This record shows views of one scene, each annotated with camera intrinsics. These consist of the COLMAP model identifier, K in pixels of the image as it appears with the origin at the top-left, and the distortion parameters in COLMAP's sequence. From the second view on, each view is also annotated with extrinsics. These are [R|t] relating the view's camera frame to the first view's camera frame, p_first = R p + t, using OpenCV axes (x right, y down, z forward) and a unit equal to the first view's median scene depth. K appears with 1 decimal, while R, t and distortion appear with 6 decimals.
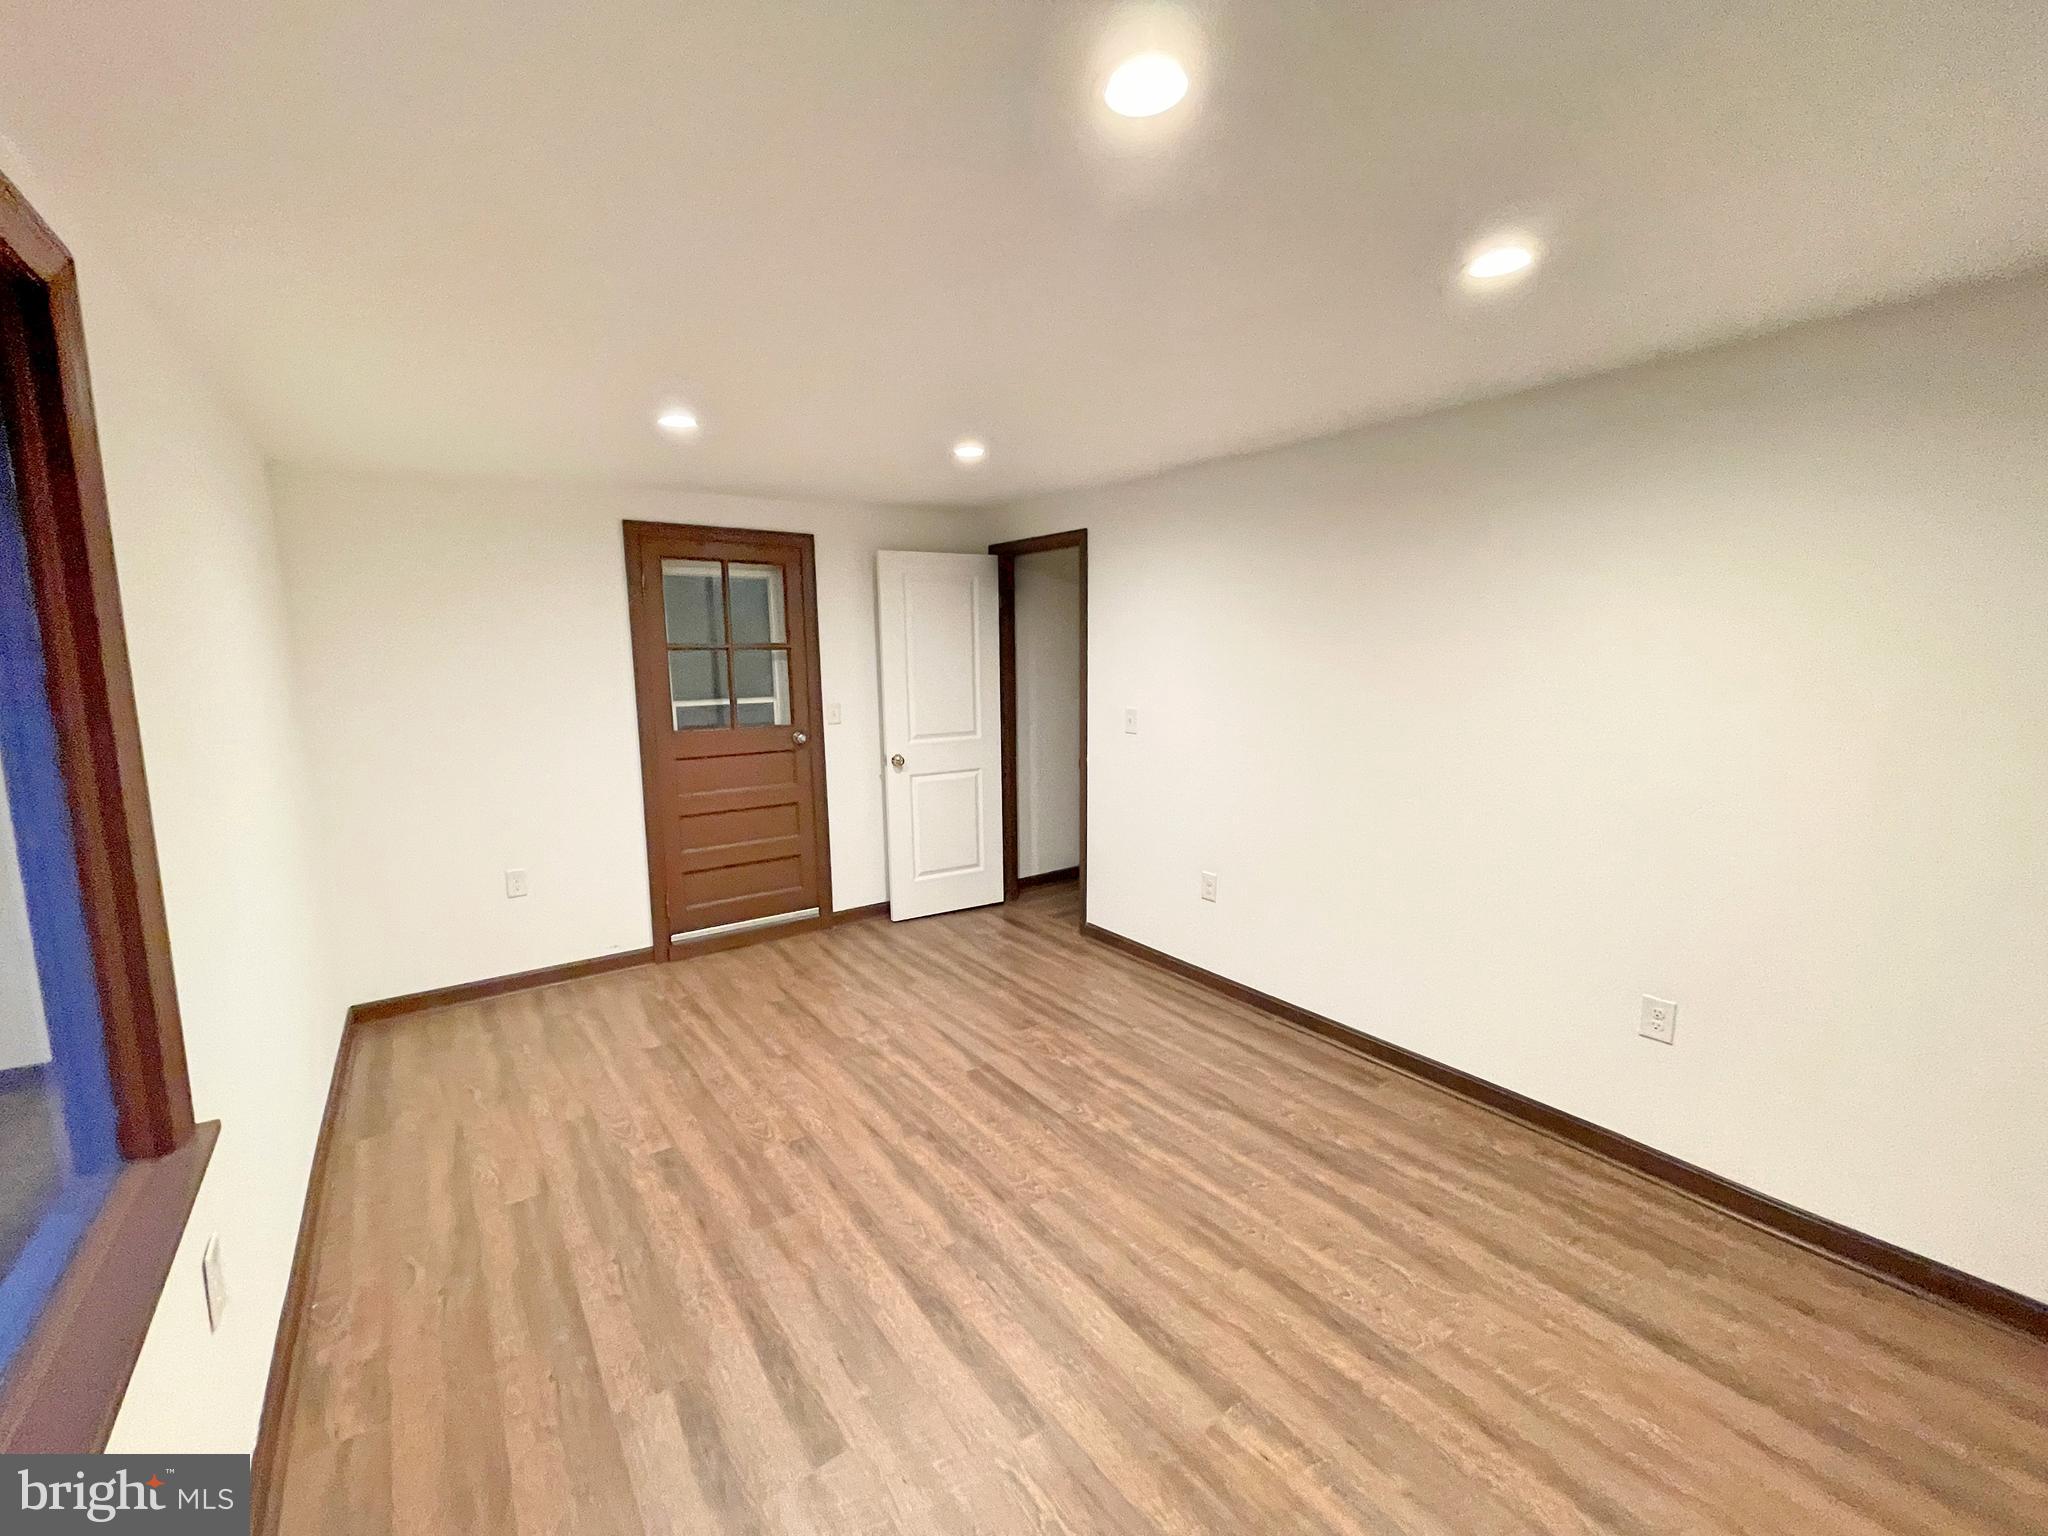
lens RADIAL K [[841.2, 0, 1024.2], [0, 841.2, 766.5], [0, 0, 1]] dist [0.001508, 0.000106]
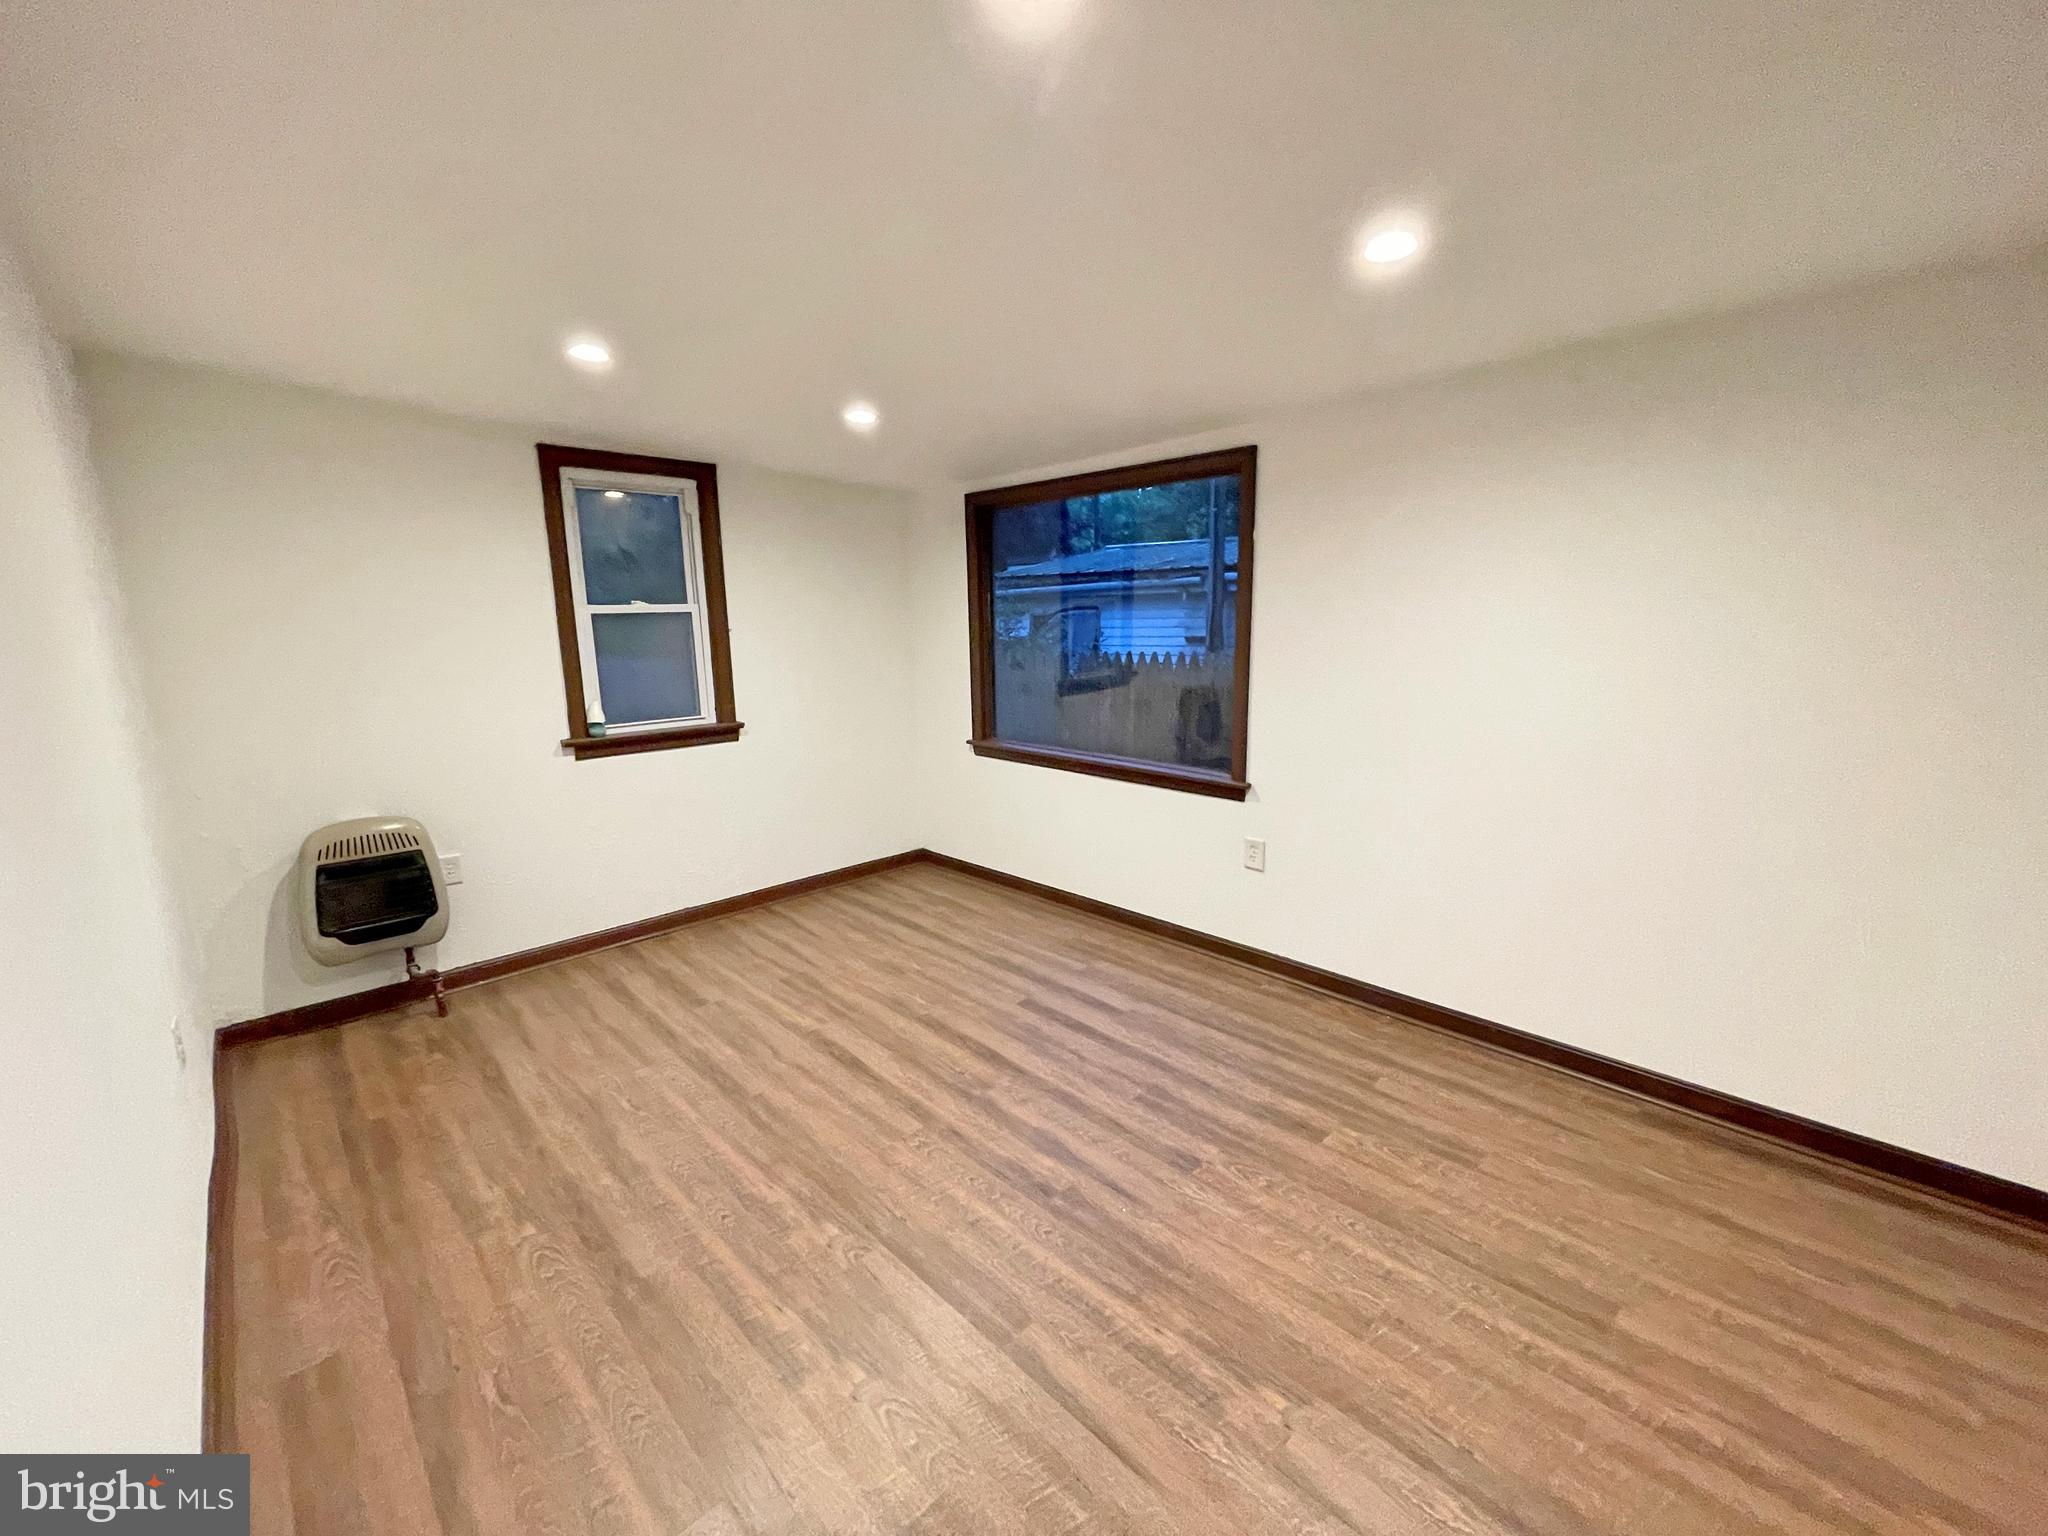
lens RADIAL K [[841.2, 0, 1031.0], [0, 841.2, 762.6], [0, 0, 1]] dist [0.001508, 0.000106]
pose [[-0.991015, 0.046773, -0.125308, -0.016036], [0.004446, 0.947864, 0.318643, -0.246656], [0.133679, 0.315223, -0.939555, 1.834900]]
